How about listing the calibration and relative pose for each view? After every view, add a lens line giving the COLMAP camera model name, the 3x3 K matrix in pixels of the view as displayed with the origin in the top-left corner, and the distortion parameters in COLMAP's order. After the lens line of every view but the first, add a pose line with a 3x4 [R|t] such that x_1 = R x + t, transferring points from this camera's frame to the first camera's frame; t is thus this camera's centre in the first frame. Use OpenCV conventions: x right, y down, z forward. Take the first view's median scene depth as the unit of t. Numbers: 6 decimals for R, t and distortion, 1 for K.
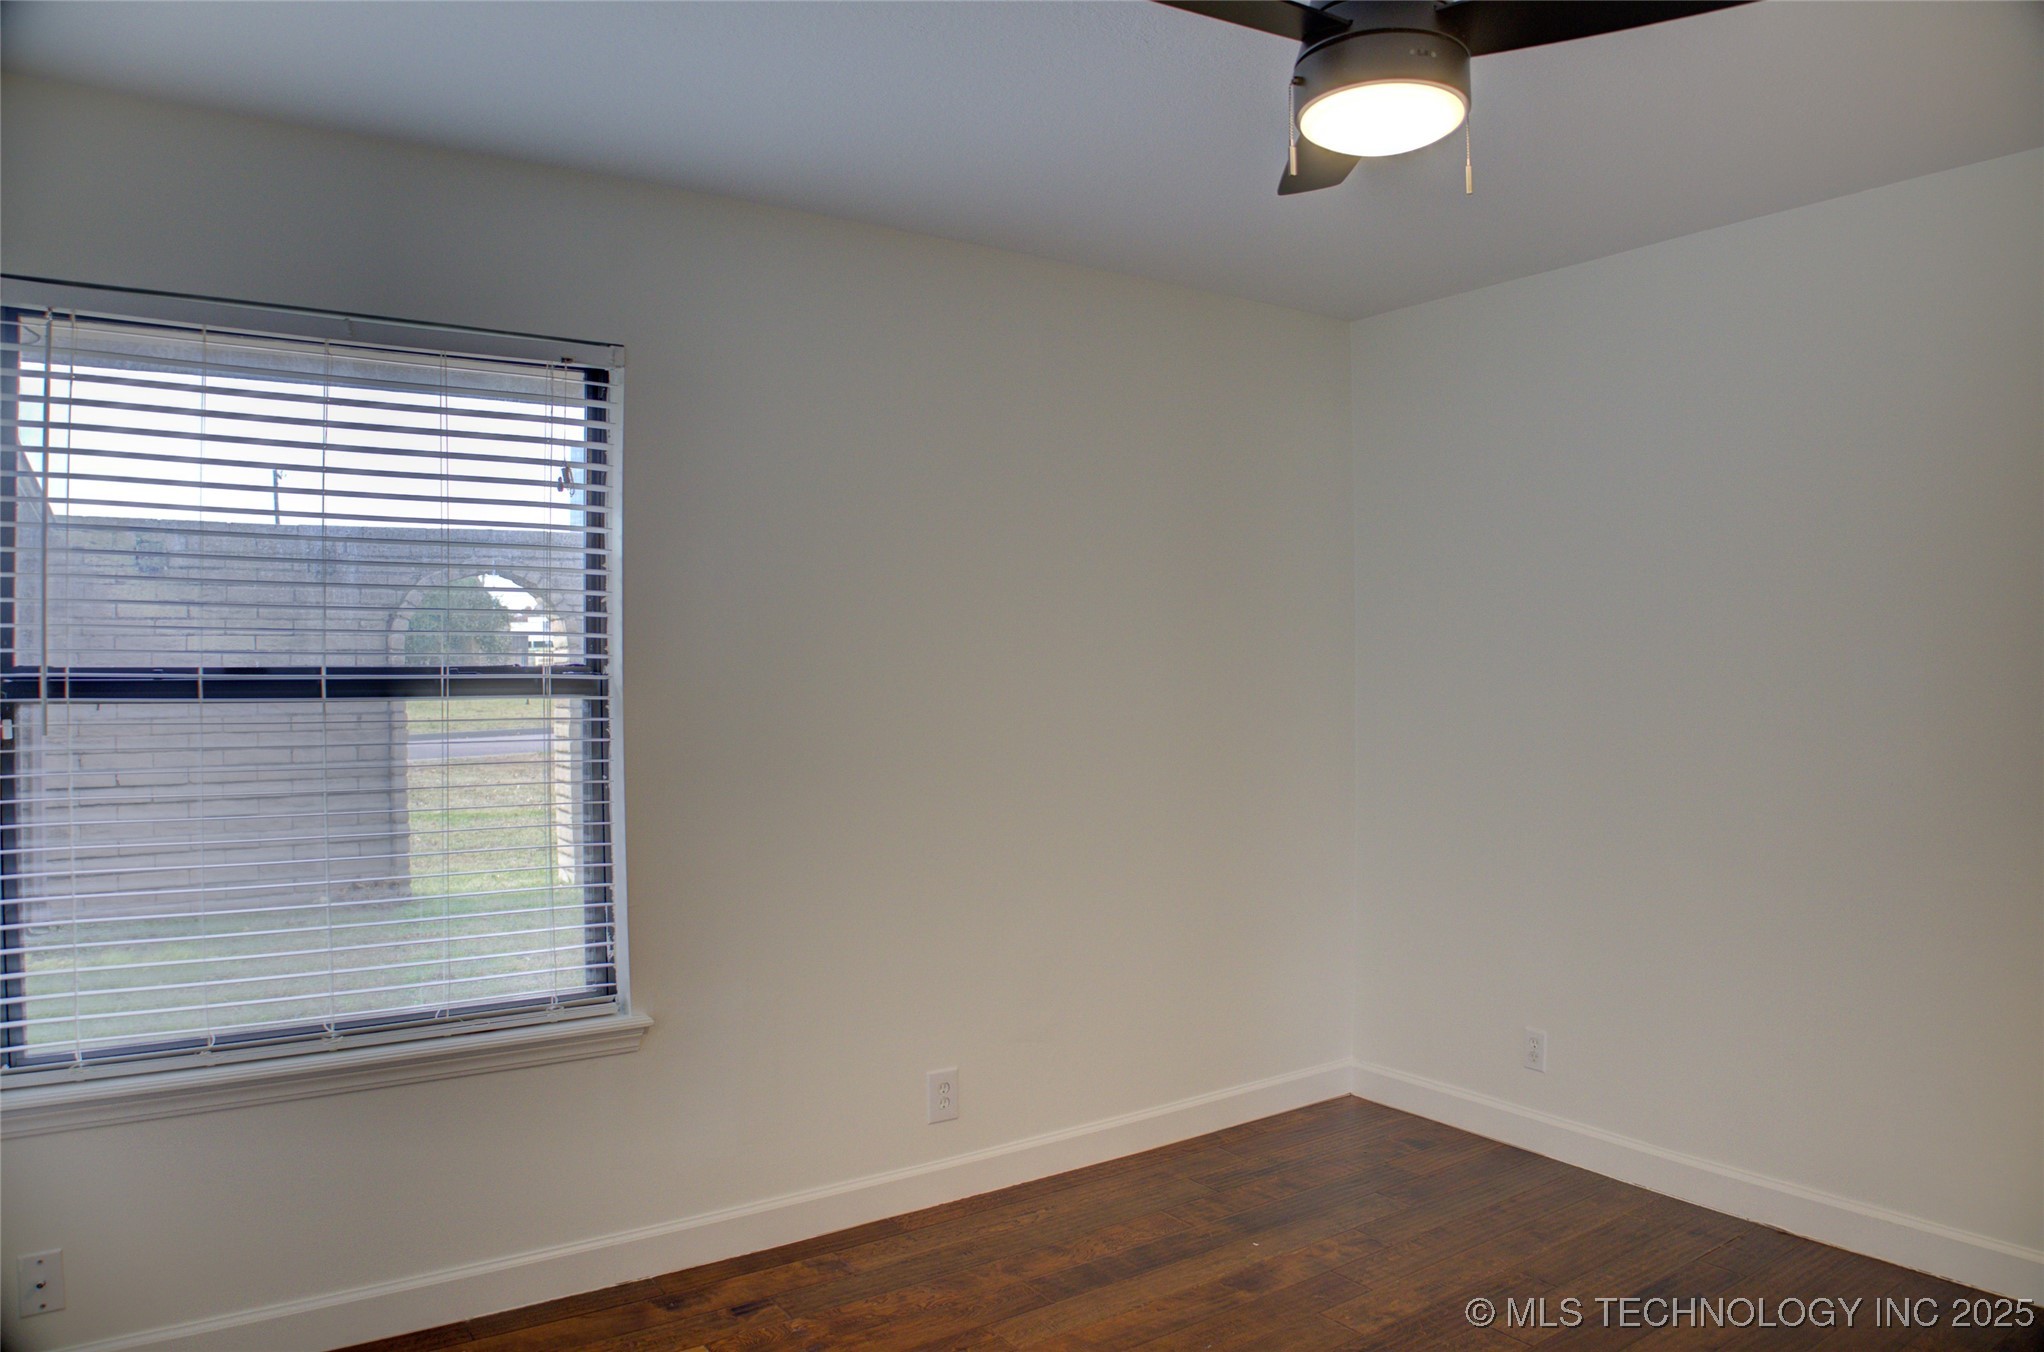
lens RADIAL K [[1386.7, 0, 1022.0], [0, 1386.7, 676.0], [0, 0, 1]] dist [-0.136125, 0.061511]
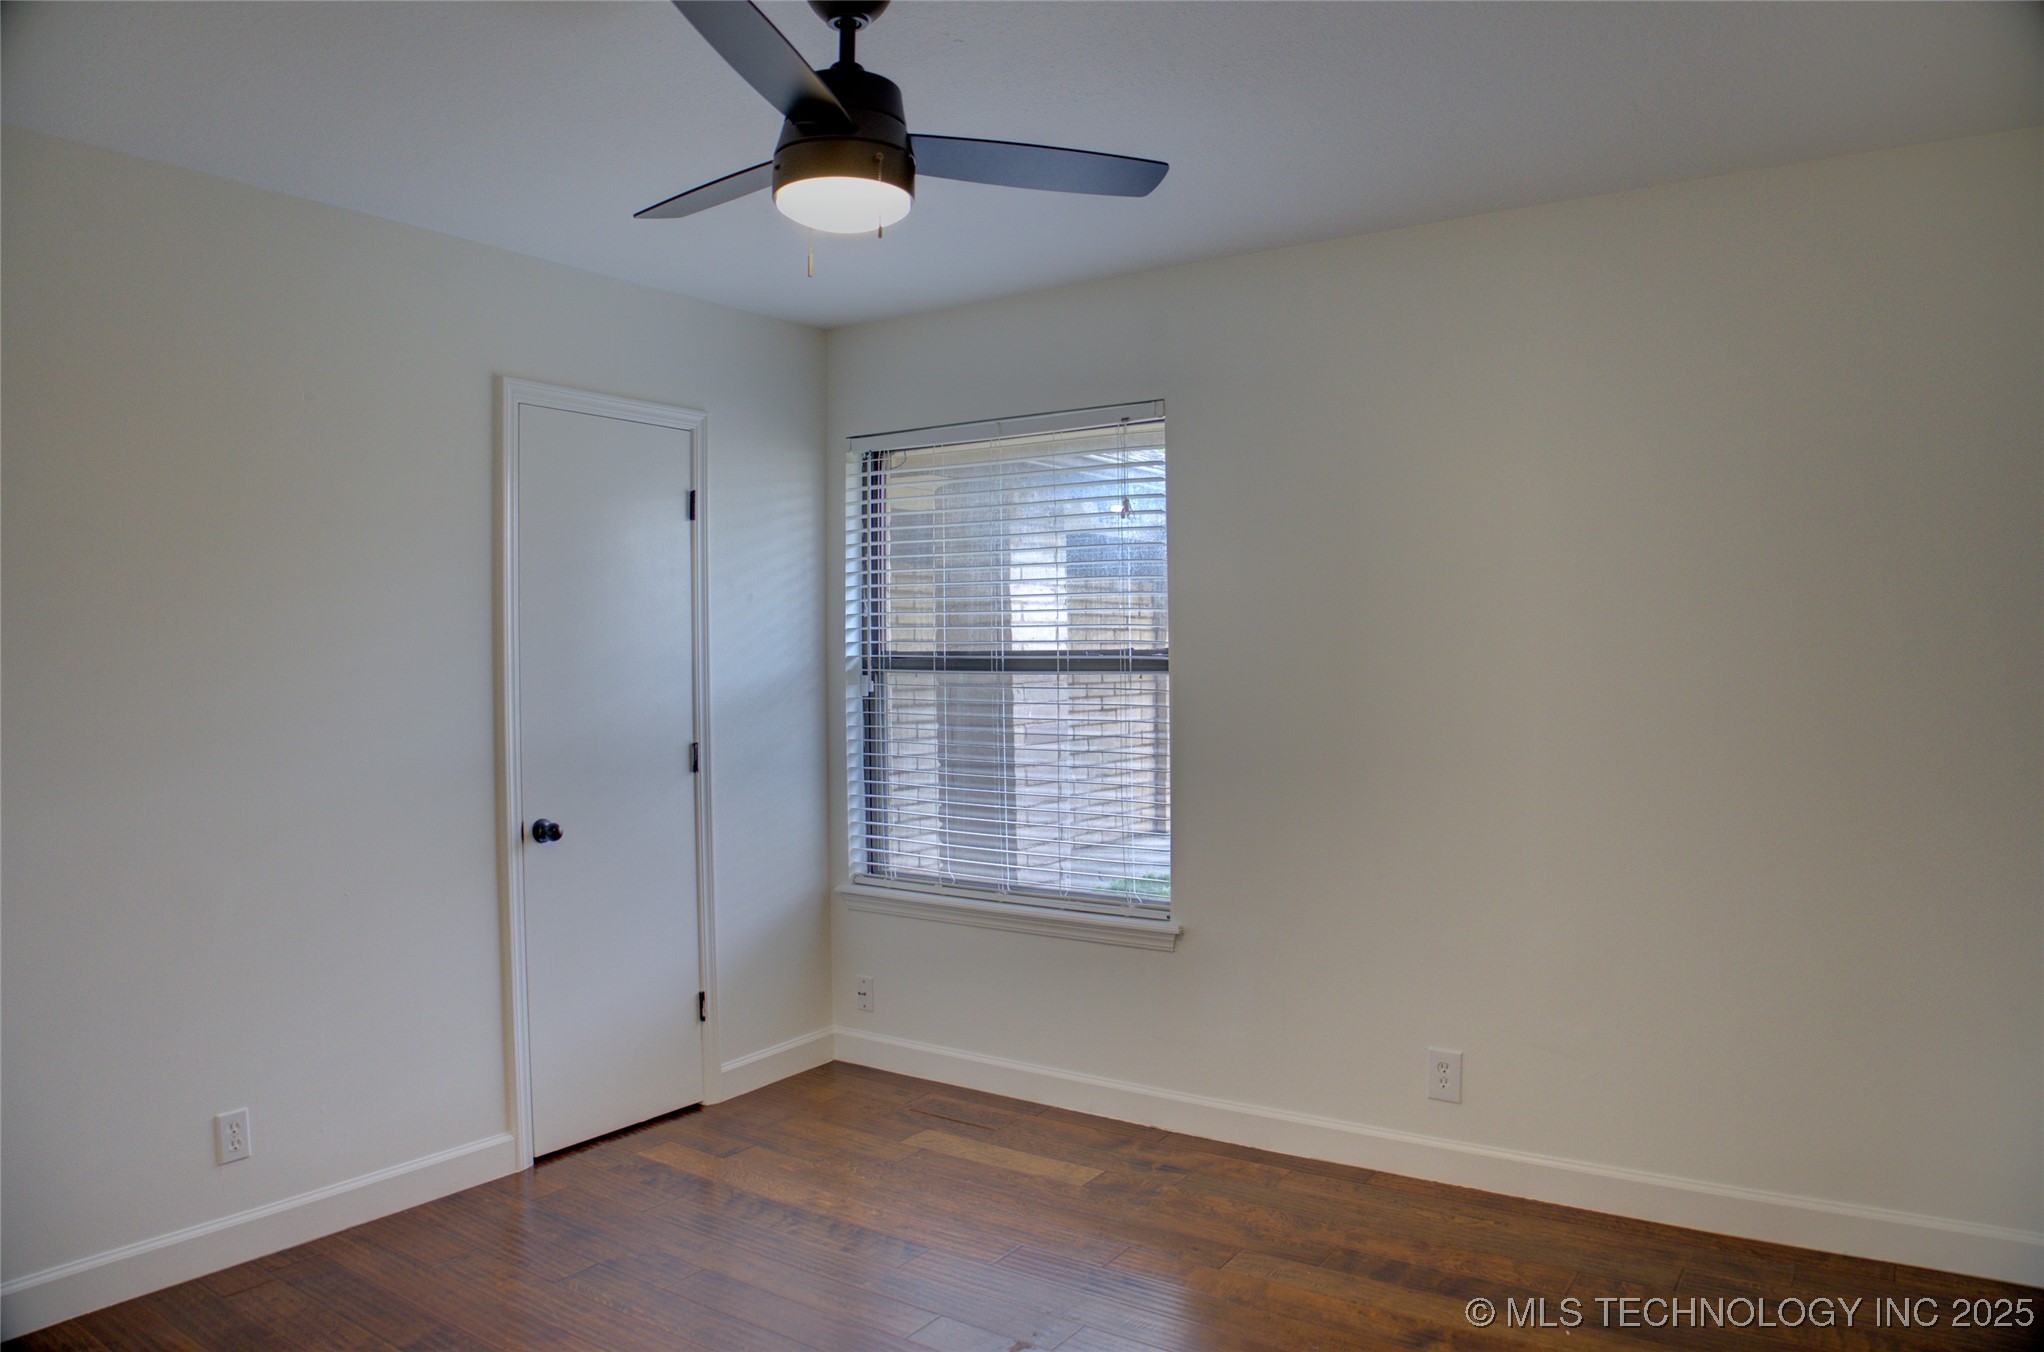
lens RADIAL K [[1412.5, 0, 1022.0], [0, 1412.5, 676.0], [0, 0, 1]] dist [-0.189029, 0.090888]
pose [[0.317052, 0.014770, -0.948293, 0.900134], [0.004174, 0.999847, 0.016968, -0.005554], [0.948399, -0.009338, 0.316942, 0.446602]]
